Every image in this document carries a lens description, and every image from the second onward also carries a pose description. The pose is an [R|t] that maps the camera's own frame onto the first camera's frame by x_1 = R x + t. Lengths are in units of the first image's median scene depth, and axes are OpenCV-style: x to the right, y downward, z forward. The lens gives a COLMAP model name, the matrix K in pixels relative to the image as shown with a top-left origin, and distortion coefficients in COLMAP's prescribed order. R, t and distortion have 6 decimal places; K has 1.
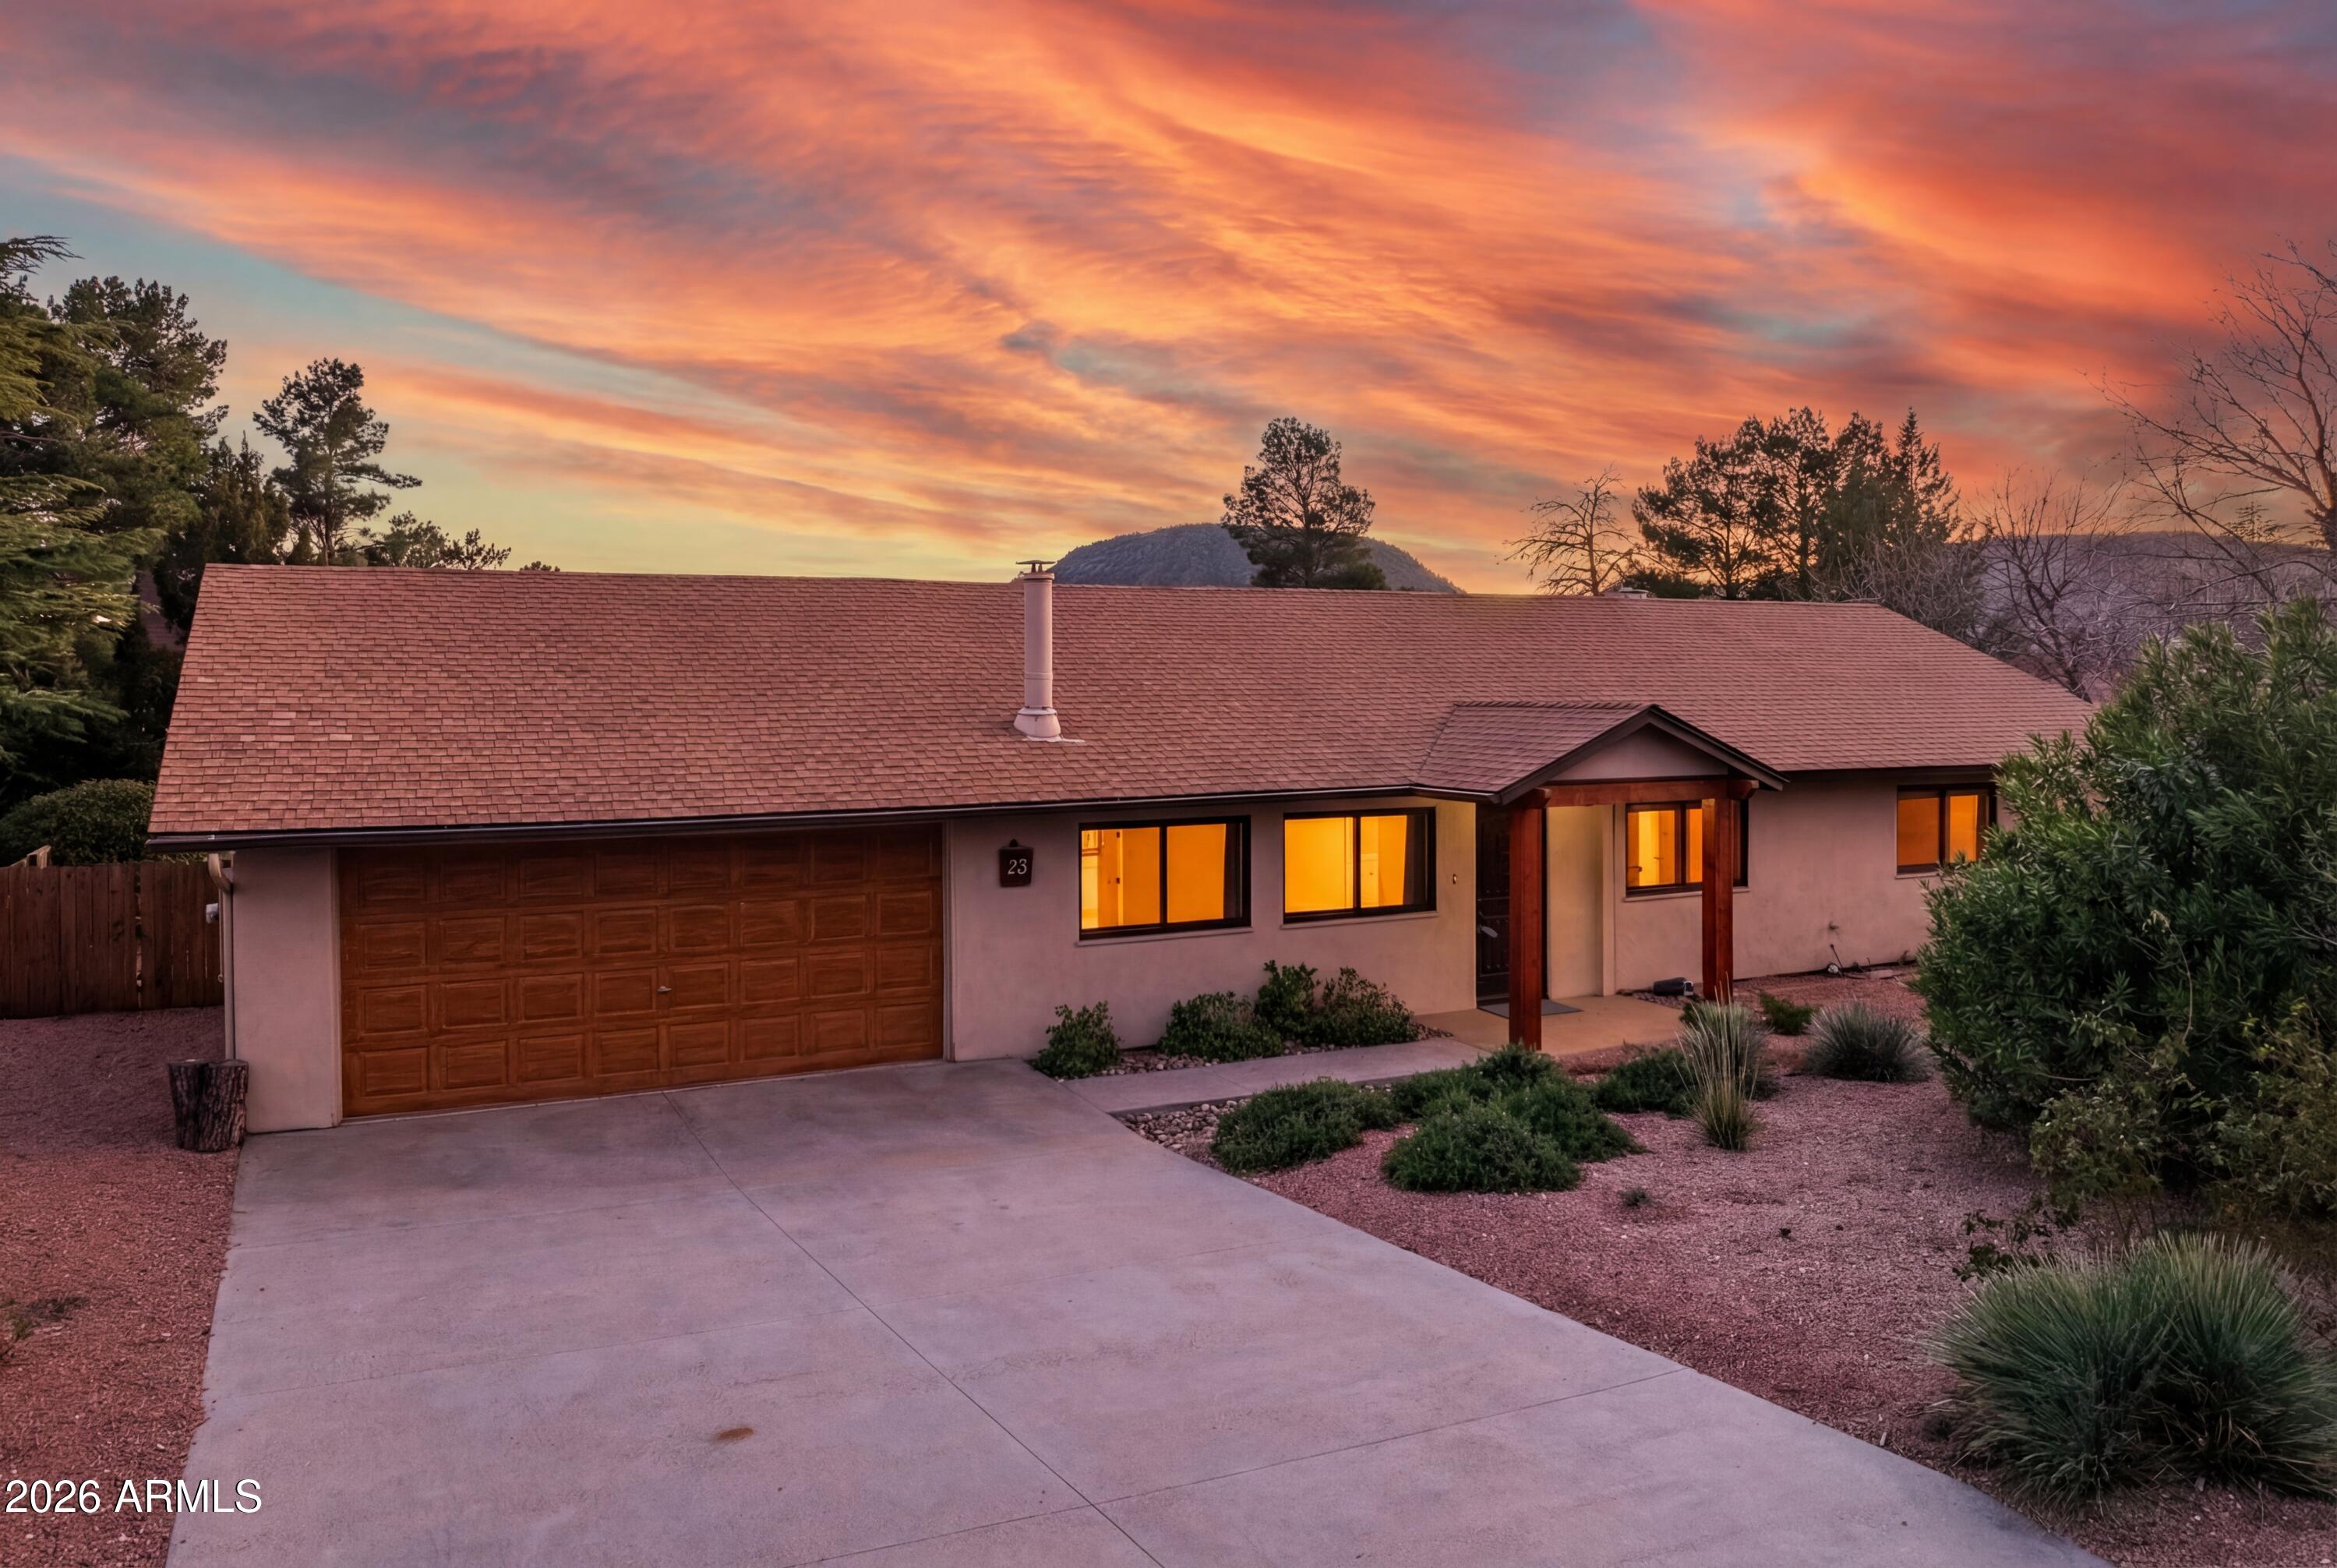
lens RADIAL K [[1693.3, 0, 1171.4], [0, 1693.3, 695.5], [0, 0, 1]] dist [-0.025340, -0.005246]
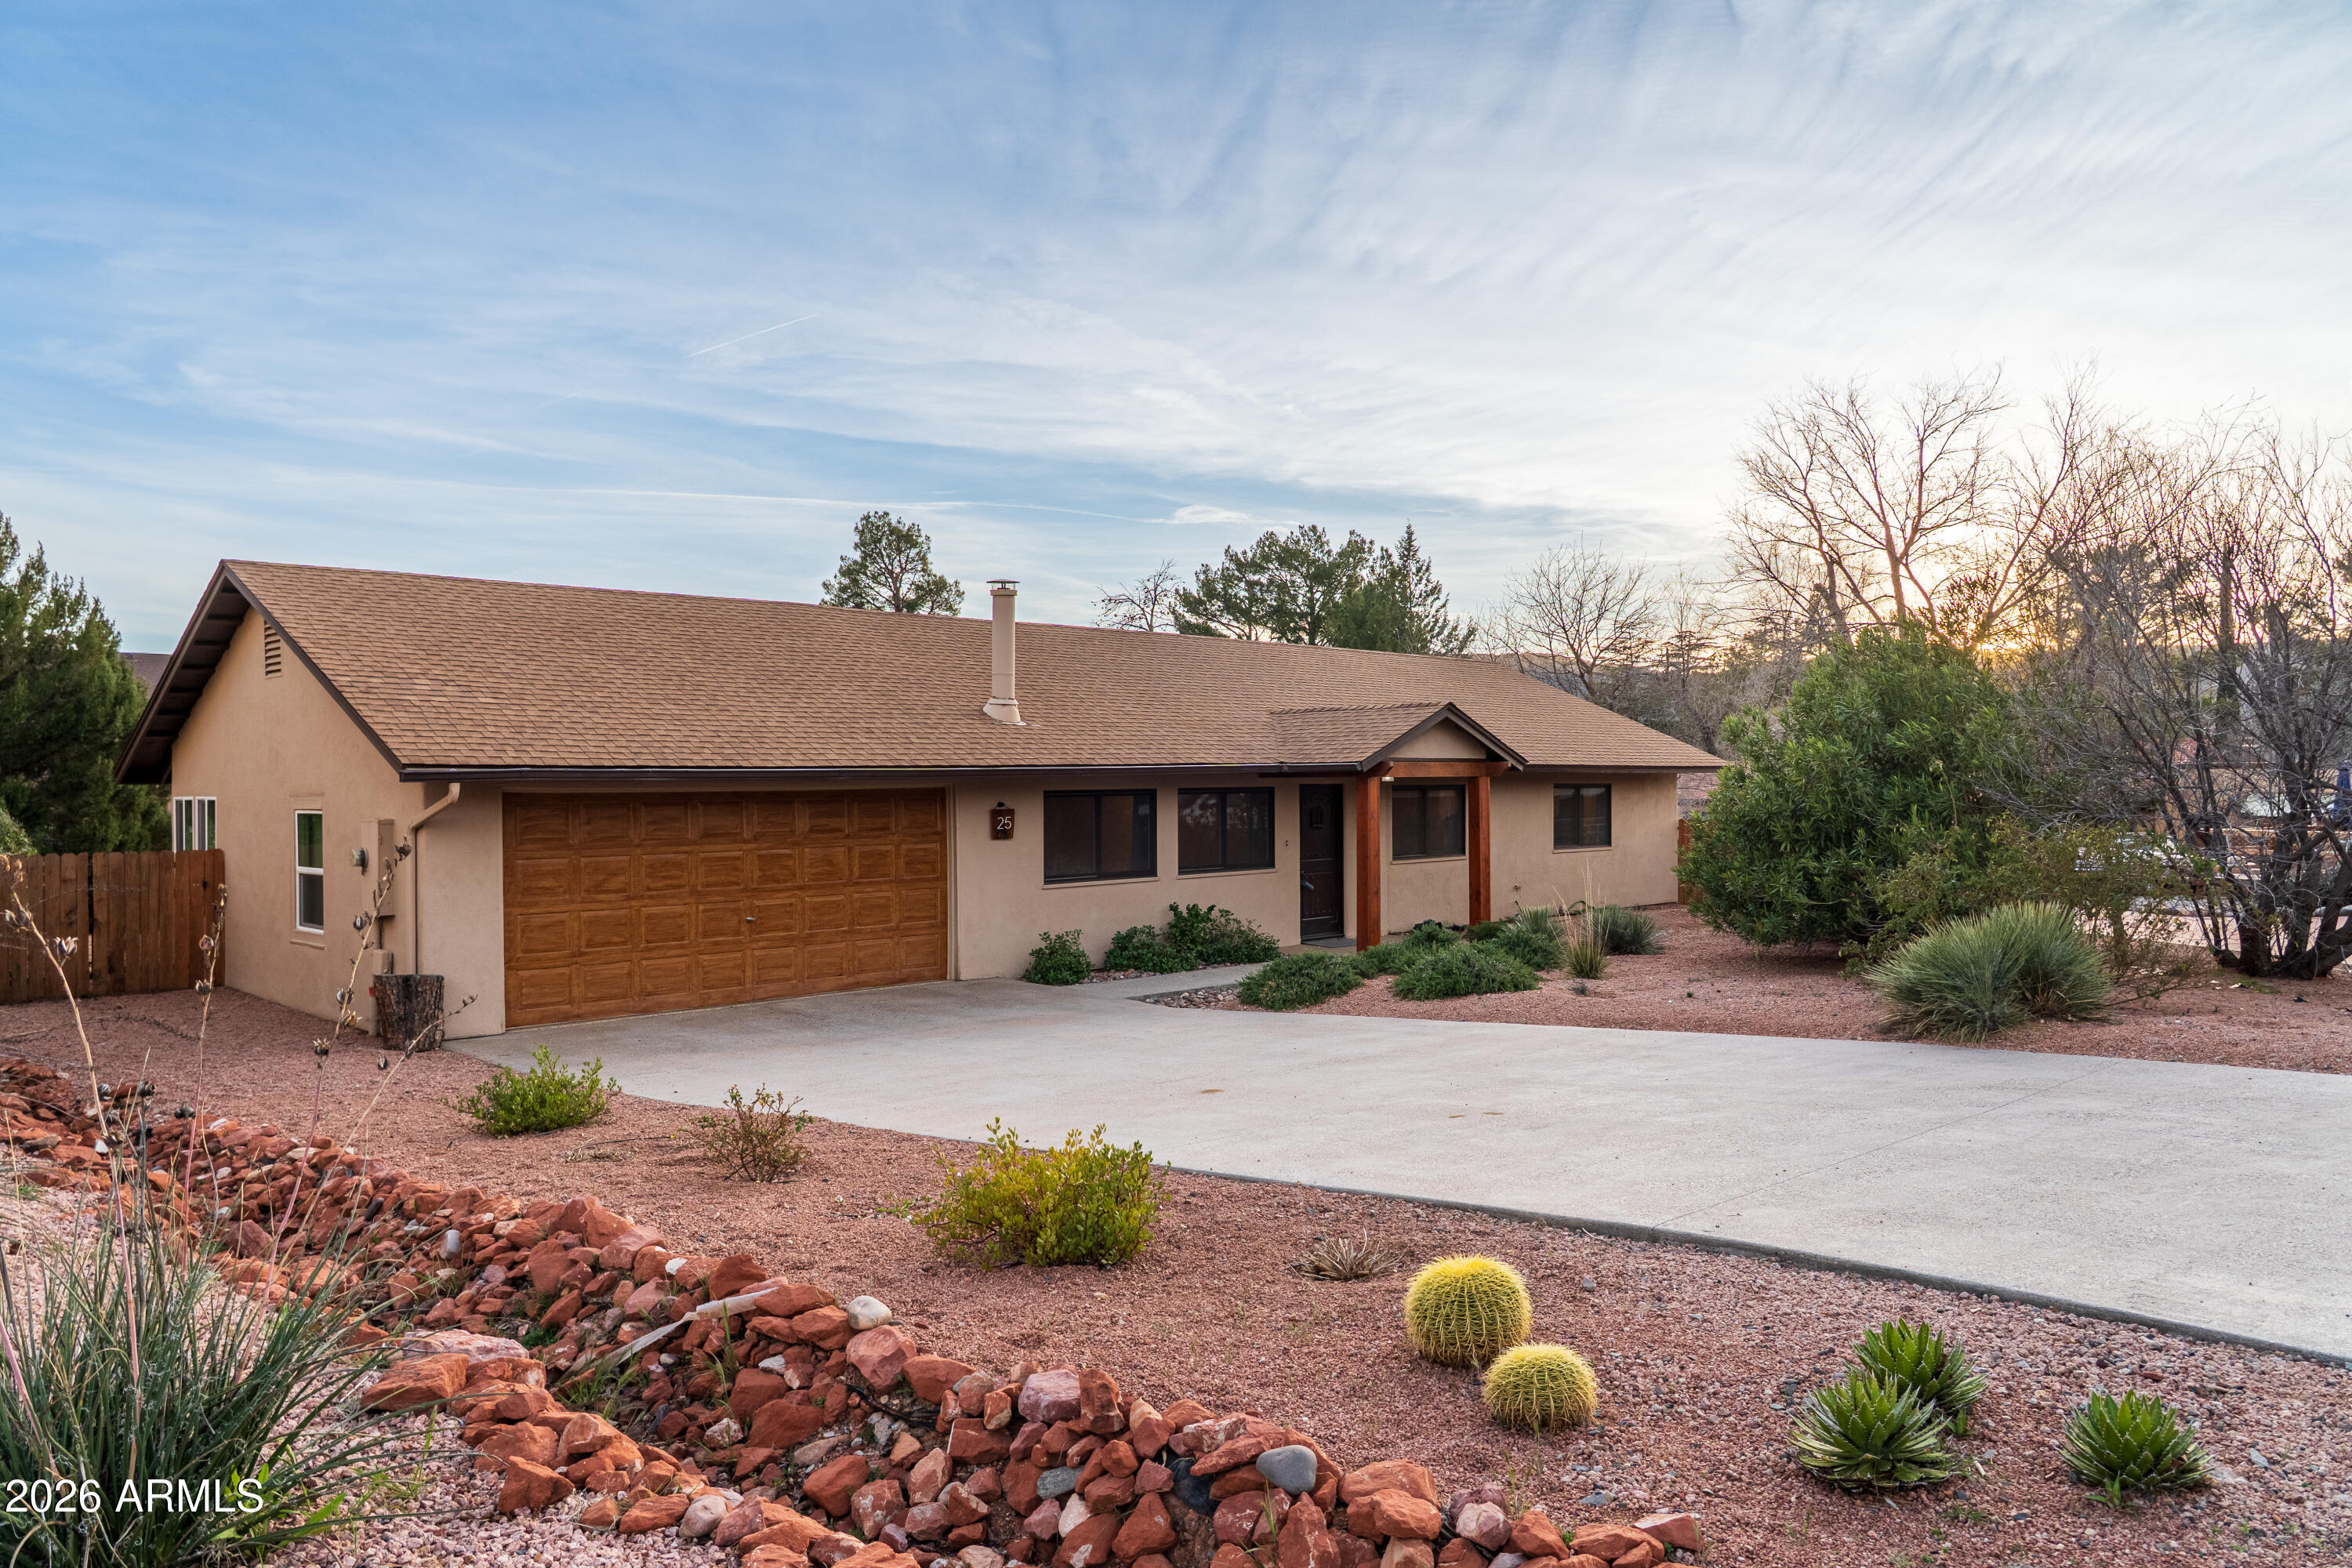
lens RADIAL K [[1623.5, 0, 1176.0], [0, 1623.5, 784.0], [0, 0, 1]] dist [-0.009599, 0.001521]
pose [[0.948403, -0.004420, 0.317037, -0.338532], [0.007451, 0.999937, -0.008349, 0.081083], [-0.316981, 0.010280, 0.948376, -0.164317]]
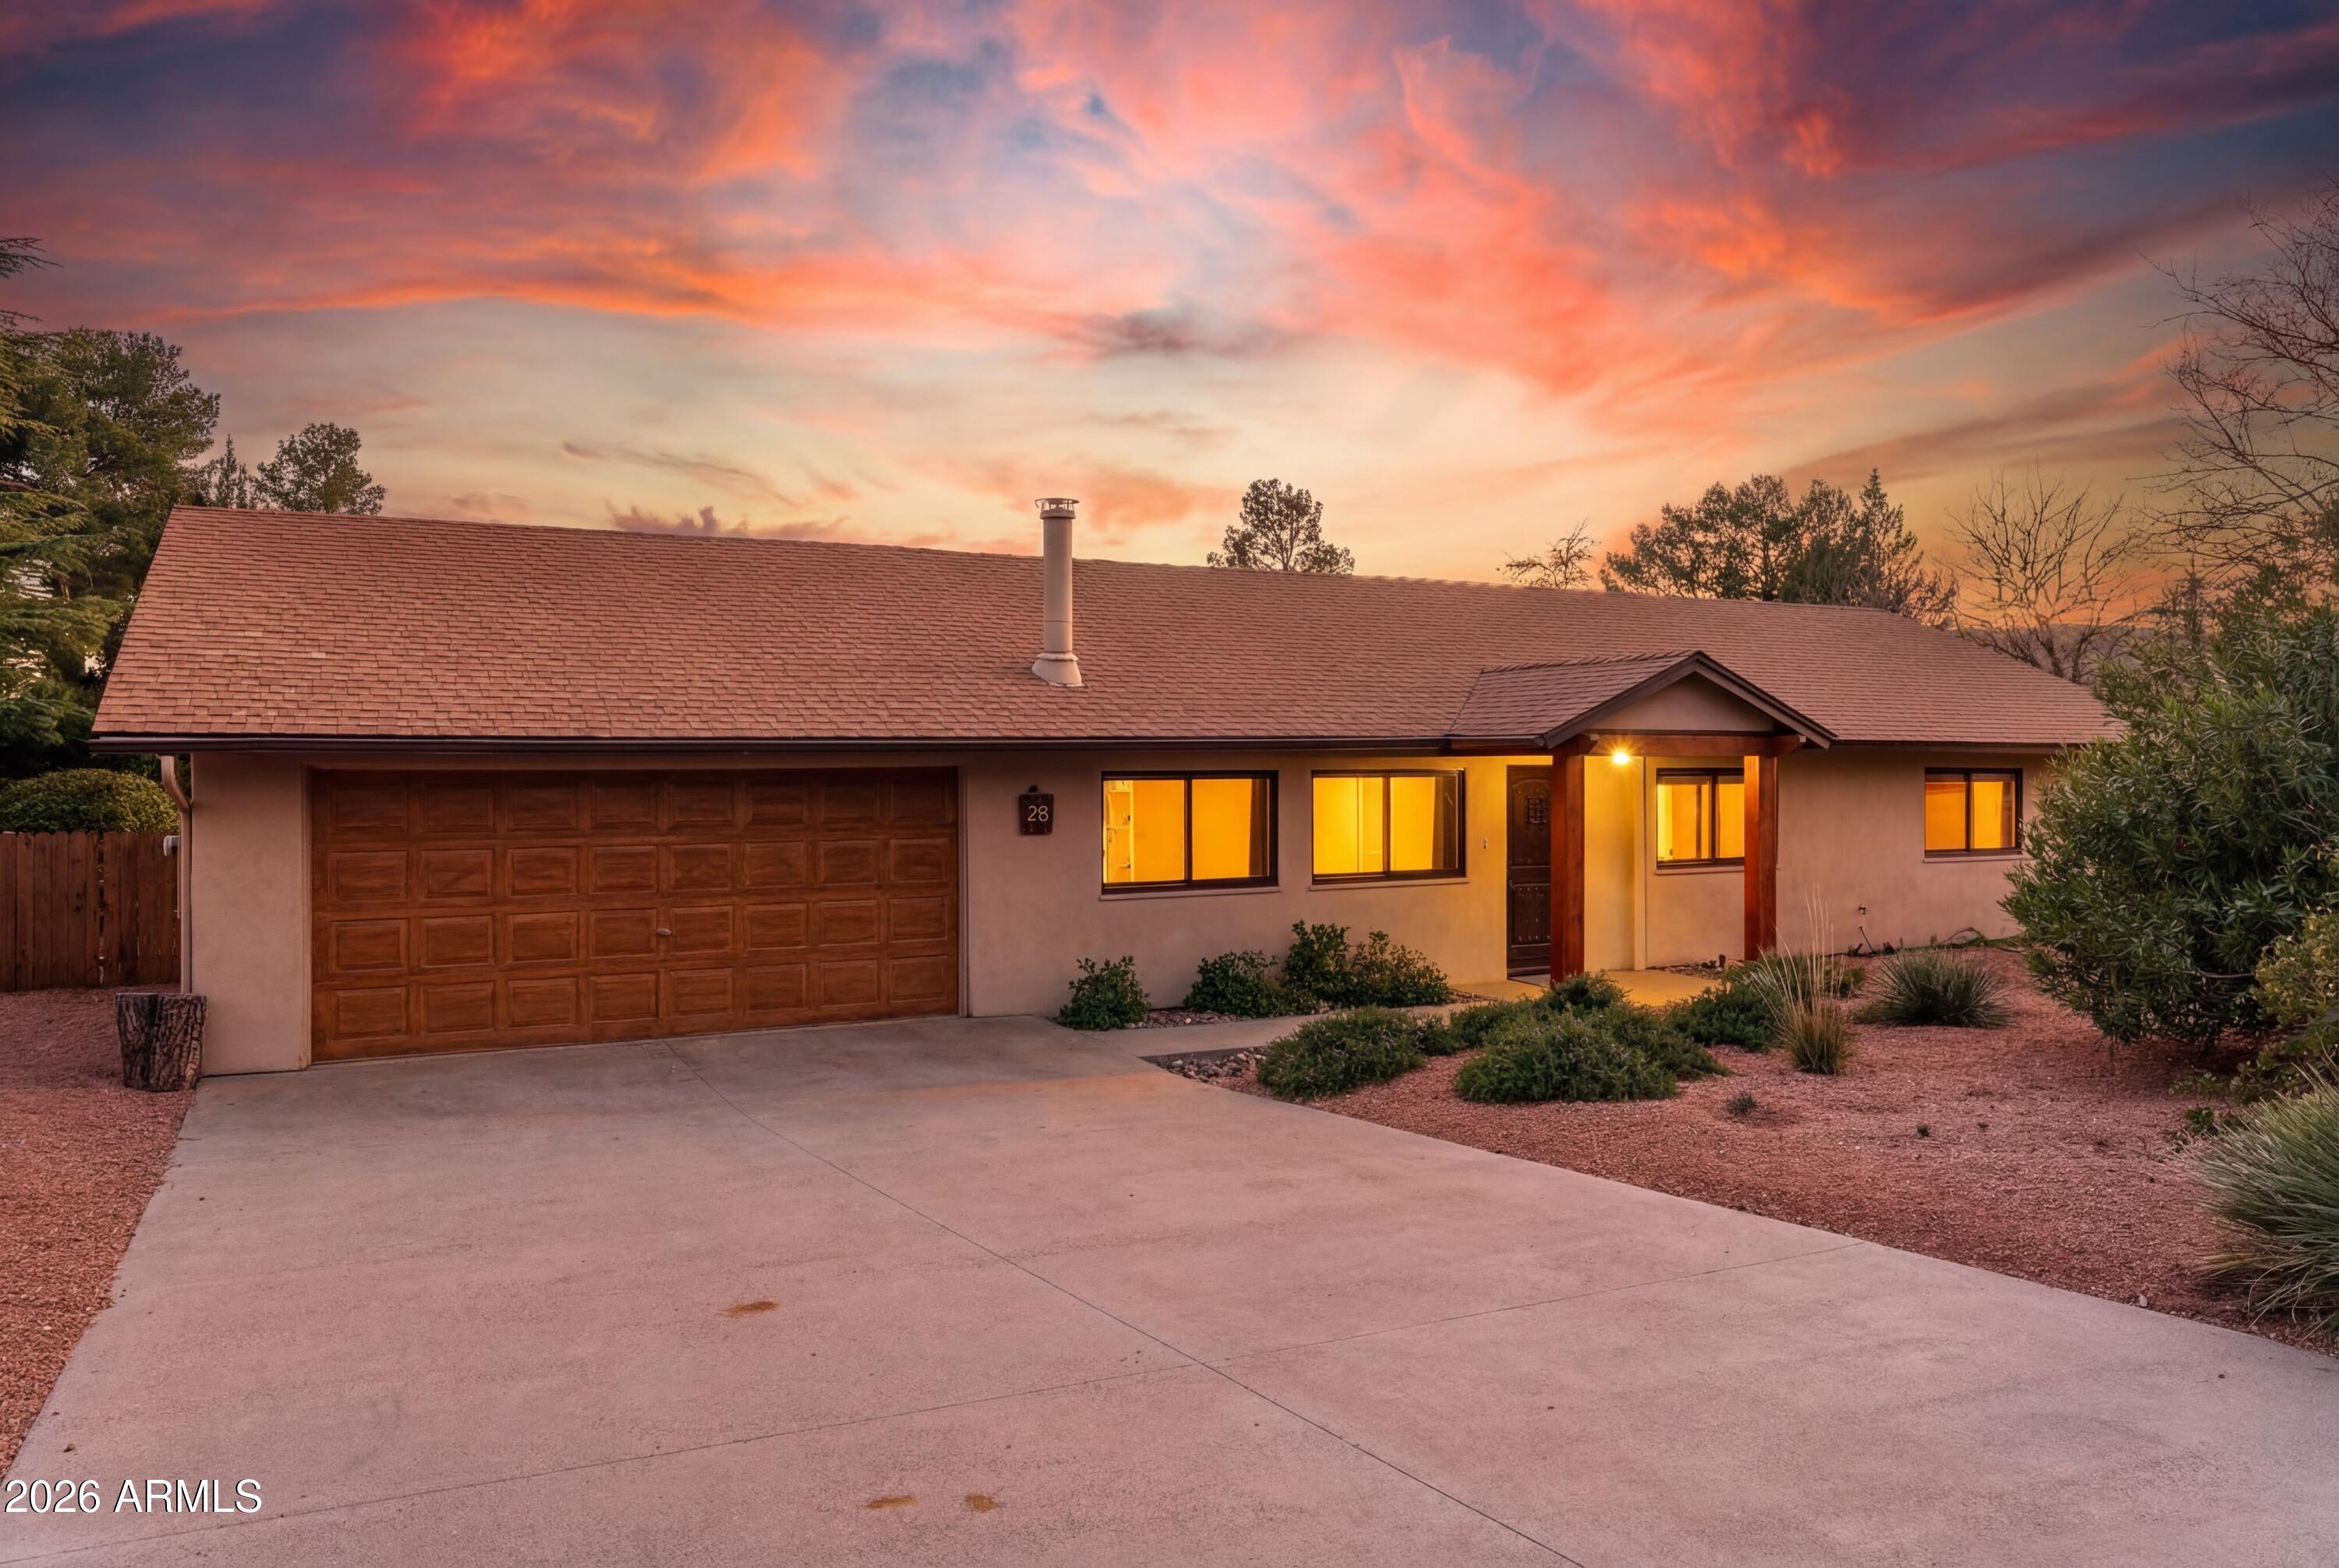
lens RADIAL K [[1614.6, 0, 1169.5], [0, 1614.6, 784.0], [0, 0, 1]] dist [-0.009599, 0.001521]
pose [[0.999872, 0.001154, 0.015929, -0.030684], [-0.001176, 0.999998, 0.001395, 0.080939], [-0.015927, -0.001414, 0.999872, 0.089511]]
